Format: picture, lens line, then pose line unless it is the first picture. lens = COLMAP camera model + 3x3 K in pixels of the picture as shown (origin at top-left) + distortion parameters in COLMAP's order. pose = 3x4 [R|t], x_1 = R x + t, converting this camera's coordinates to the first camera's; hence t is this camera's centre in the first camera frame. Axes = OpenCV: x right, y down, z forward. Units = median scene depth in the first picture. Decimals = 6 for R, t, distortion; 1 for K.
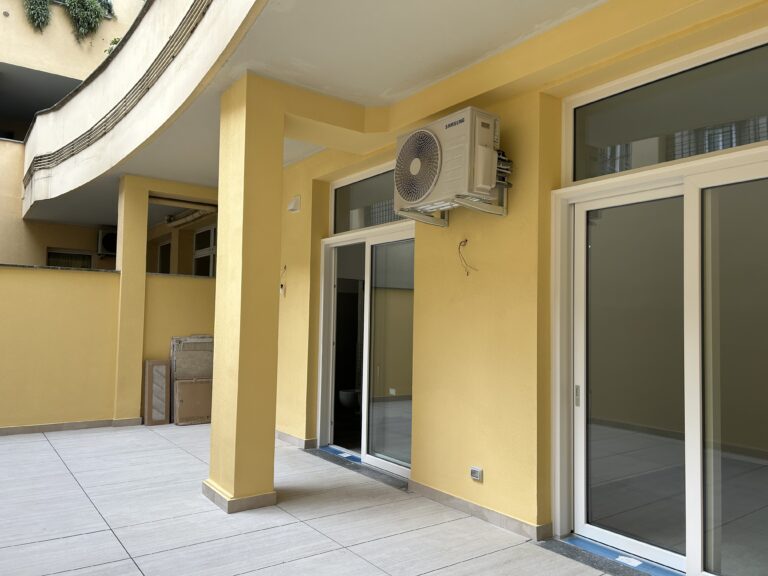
lens RADIAL K [[579.1, 0, 383.3], [0, 579.1, 293.1], [0, 0, 1]] dist [0.039872, -0.042098]
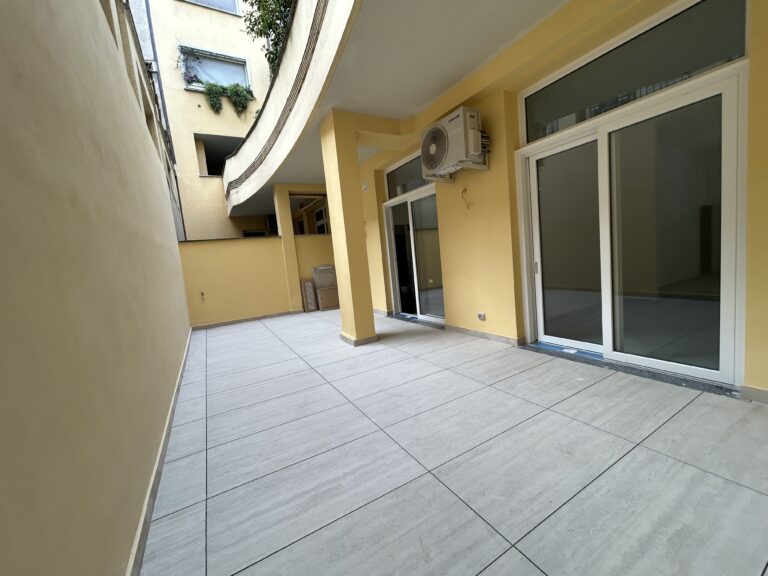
lens RADIAL K [[313.8, 0, 382.3], [0, 313.8, 290.7], [0, 0, 1]] dist [-0.002256, 0.000142]
pose [[0.987508, -0.101523, -0.120506, -0.023932], [0.118158, 0.983067, 0.140062, 0.049395], [0.104246, -0.152552, 0.982782, -0.010262]]
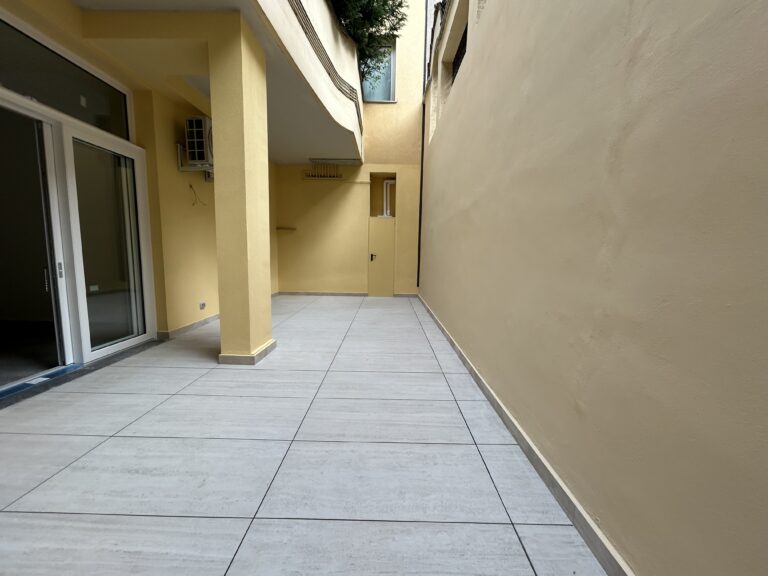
lens RADIAL K [[313.8, 0, 383.2], [0, 313.8, 287.4], [0, 0, 1]] dist [-0.002256, 0.000142]
pose [[-0.801369, -0.098614, 0.589986, -0.966863], [-0.060061, 0.994598, 0.084663, 0.110051], [-0.595148, 0.032411, -0.802962, 1.451130]]
